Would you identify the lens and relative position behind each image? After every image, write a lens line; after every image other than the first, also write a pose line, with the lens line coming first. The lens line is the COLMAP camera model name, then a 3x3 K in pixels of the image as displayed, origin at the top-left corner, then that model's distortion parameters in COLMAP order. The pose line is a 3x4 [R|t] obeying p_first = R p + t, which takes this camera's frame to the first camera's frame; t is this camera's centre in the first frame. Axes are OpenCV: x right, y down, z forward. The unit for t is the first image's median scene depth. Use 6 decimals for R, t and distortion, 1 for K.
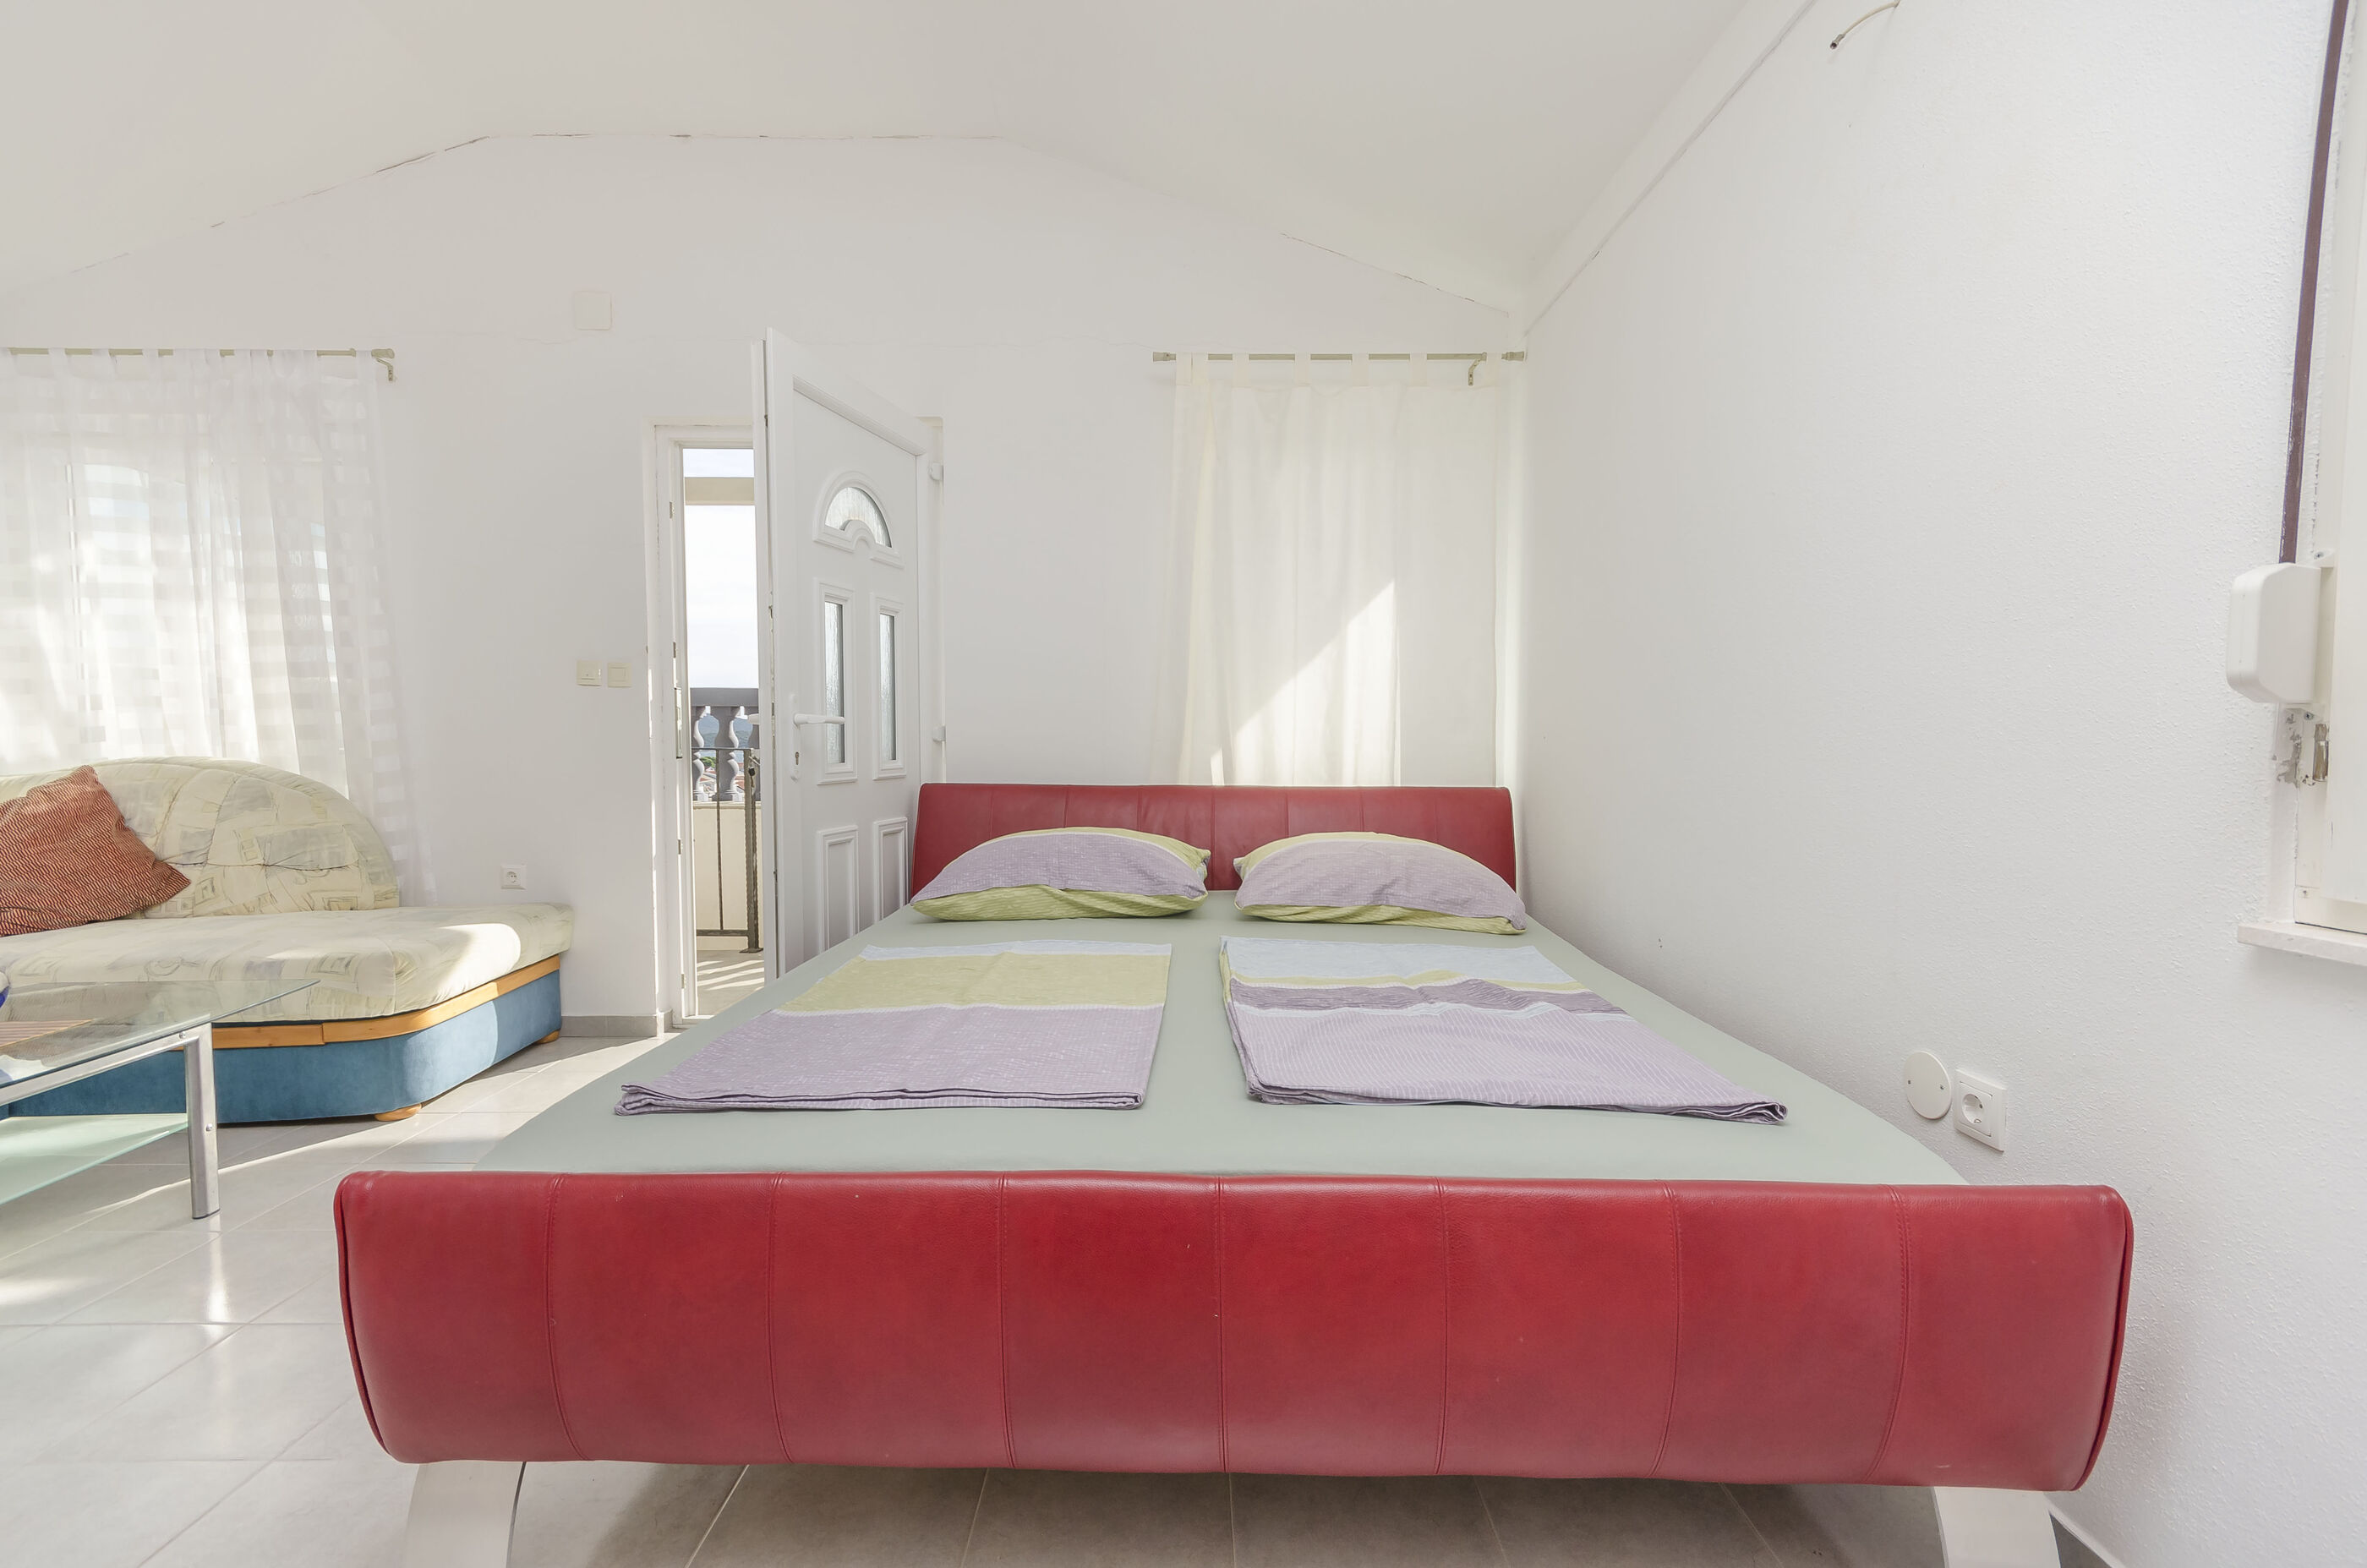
lens RADIAL K [[1020.8, 0, 1166.1], [0, 1020.8, 771.9], [0, 0, 1]] dist [0.001891, -0.000226]
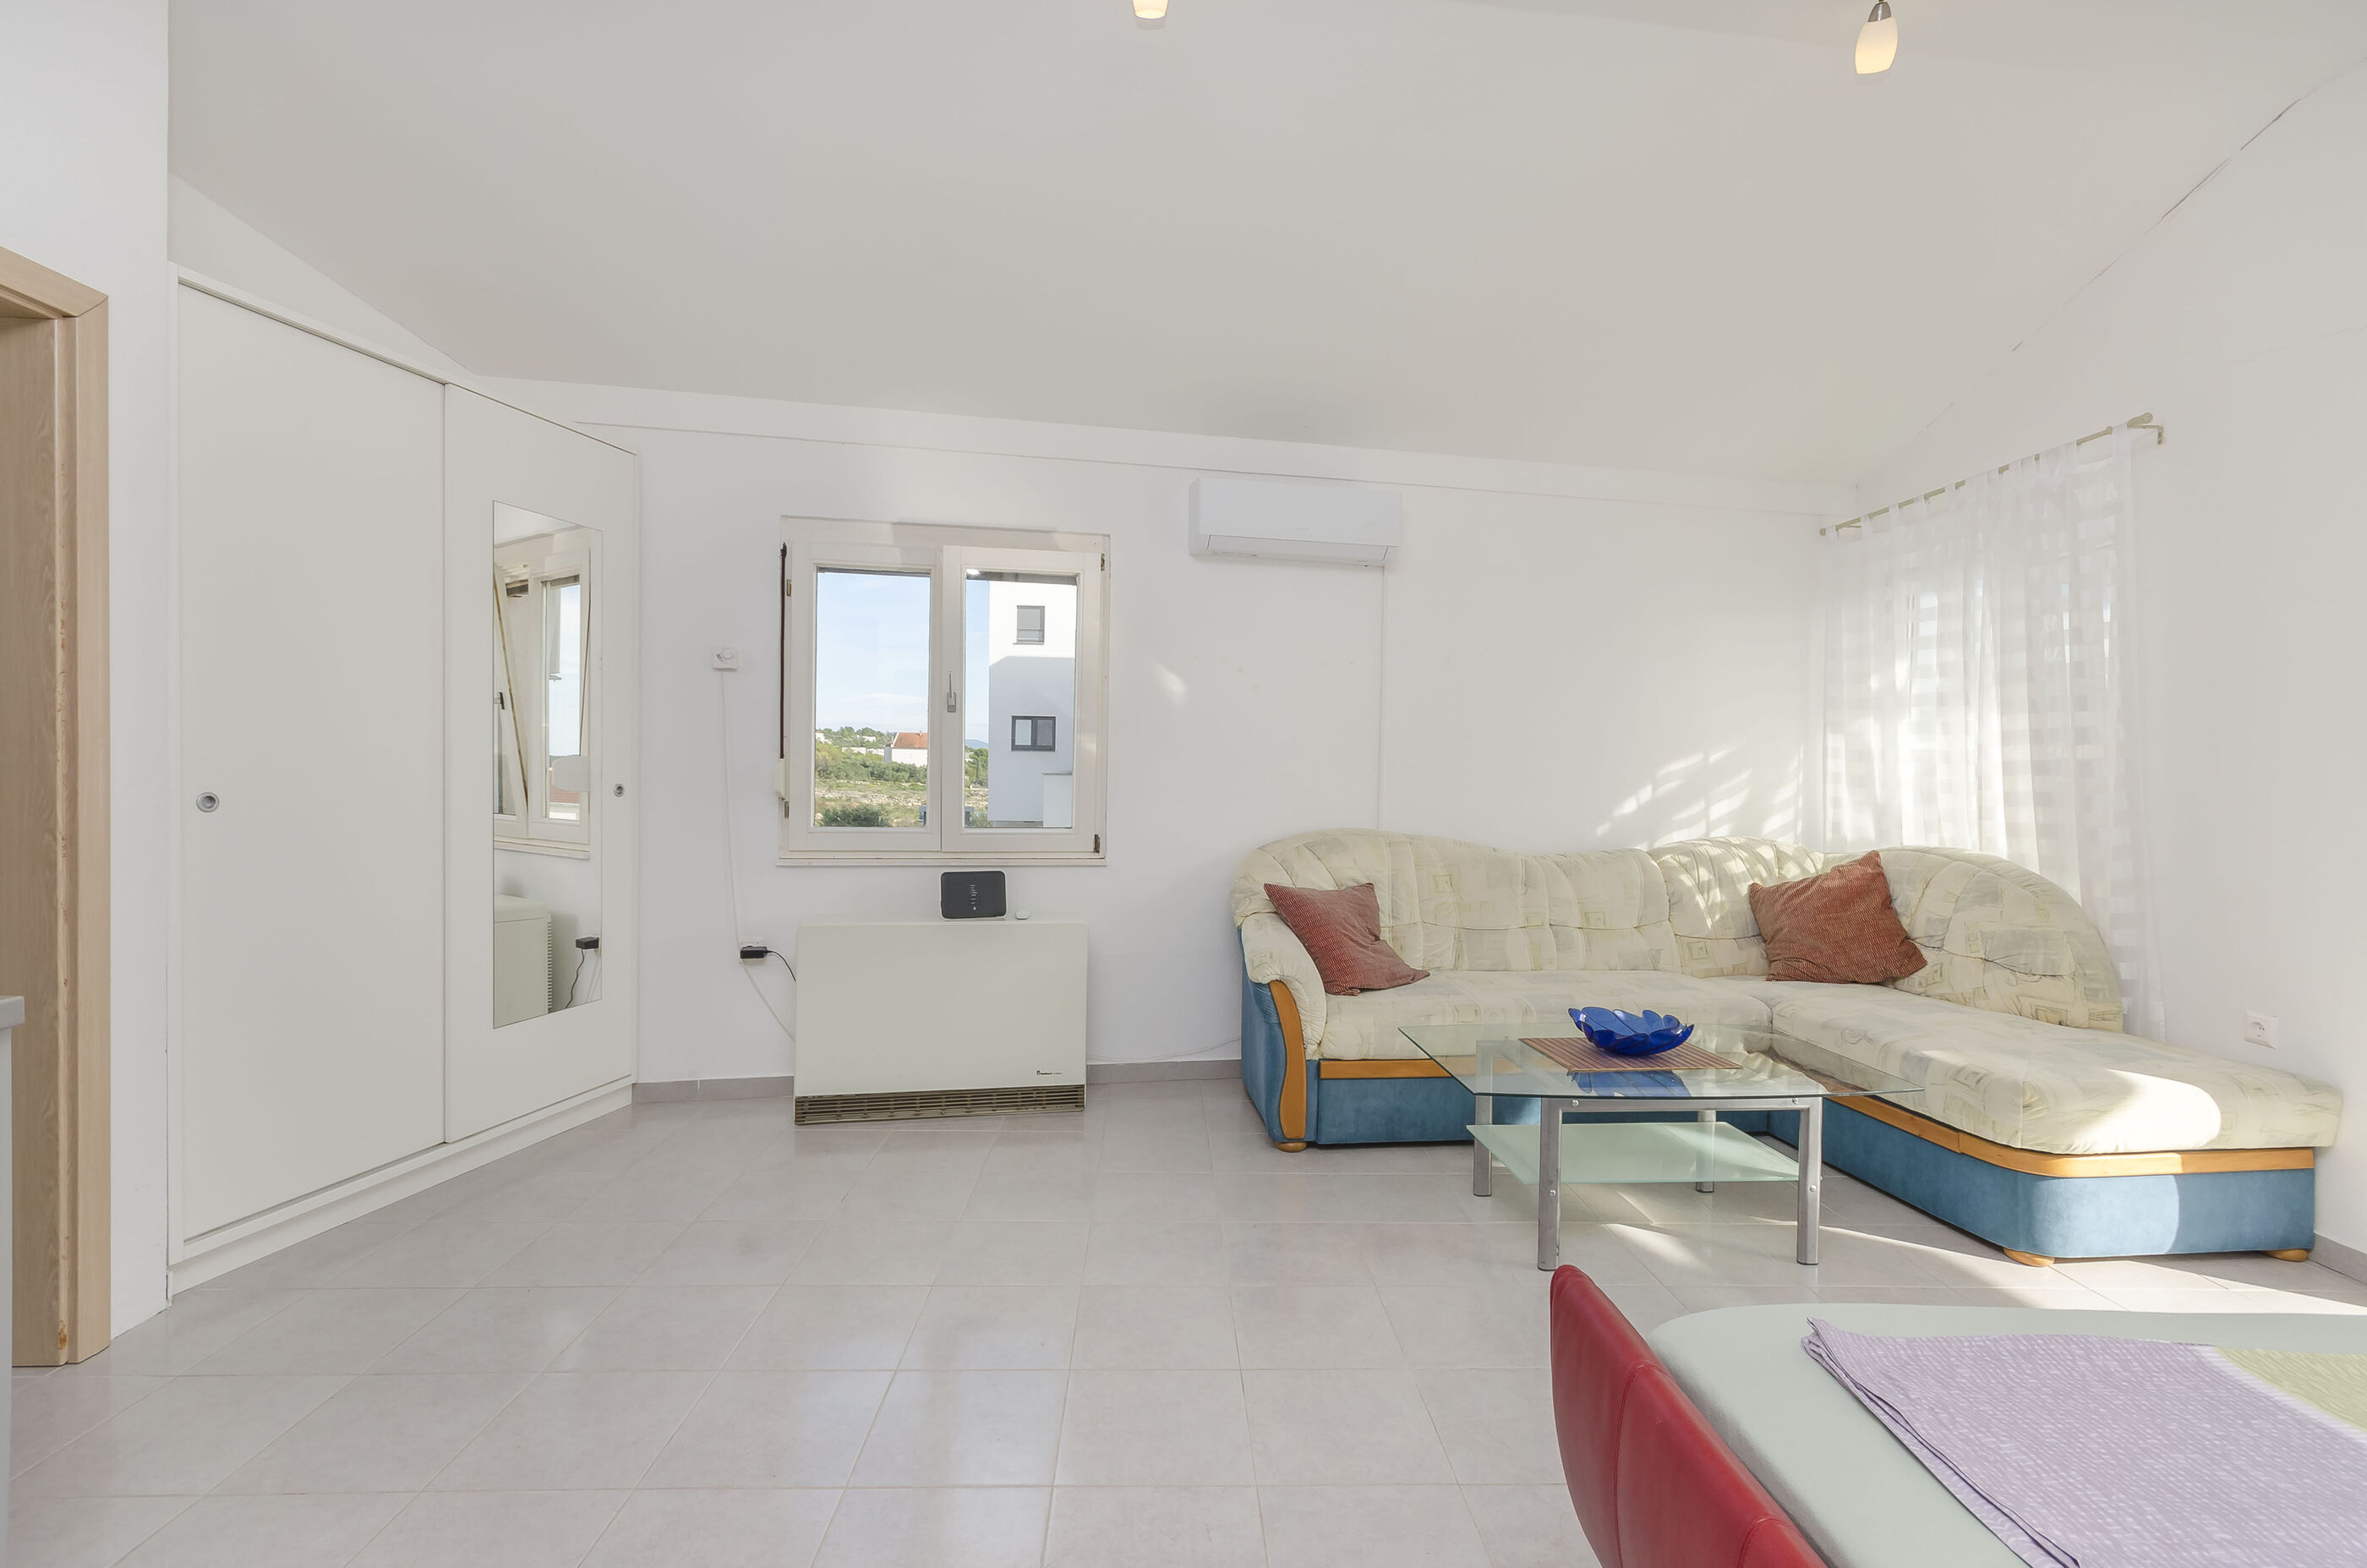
lens RADIAL K [[1020.8, 0, 1182.7], [0, 1020.8, 788.9], [0, 0, 1]] dist [0.001891, -0.000226]
pose [[0.061815, 0.007495, -0.998059, 0.093519], [-0.060421, 0.998166, 0.003754, -0.035393], [0.996257, 0.060072, 0.062155, 0.118402]]
